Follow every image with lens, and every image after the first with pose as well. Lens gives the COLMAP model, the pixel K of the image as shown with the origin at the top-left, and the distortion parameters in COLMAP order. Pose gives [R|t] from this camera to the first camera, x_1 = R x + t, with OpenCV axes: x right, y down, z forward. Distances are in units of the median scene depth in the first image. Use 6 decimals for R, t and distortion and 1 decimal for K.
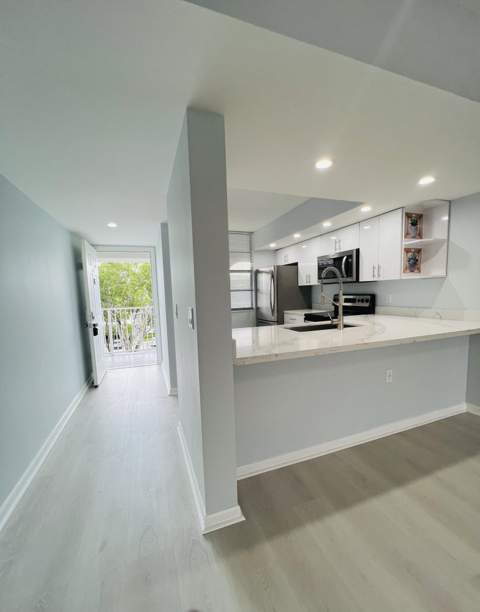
lens RADIAL K [[253.0, 0, 238.3], [0, 253.0, 314.2], [0, 0, 1]] dist [0.000871, 0.000119]
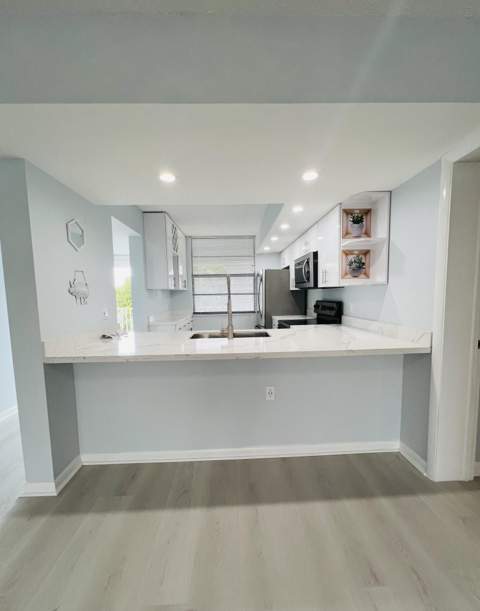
lens RADIAL K [[248.6, 0, 239.8], [0, 248.6, 314.6], [0, 0, 1]] dist [-0.001334, -0.000235]
pose [[0.950464, 0.040292, -0.308213, 0.572871], [-0.039460, 0.999181, 0.008937, -0.033684], [0.308320, 0.003668, 0.951276, 0.081824]]
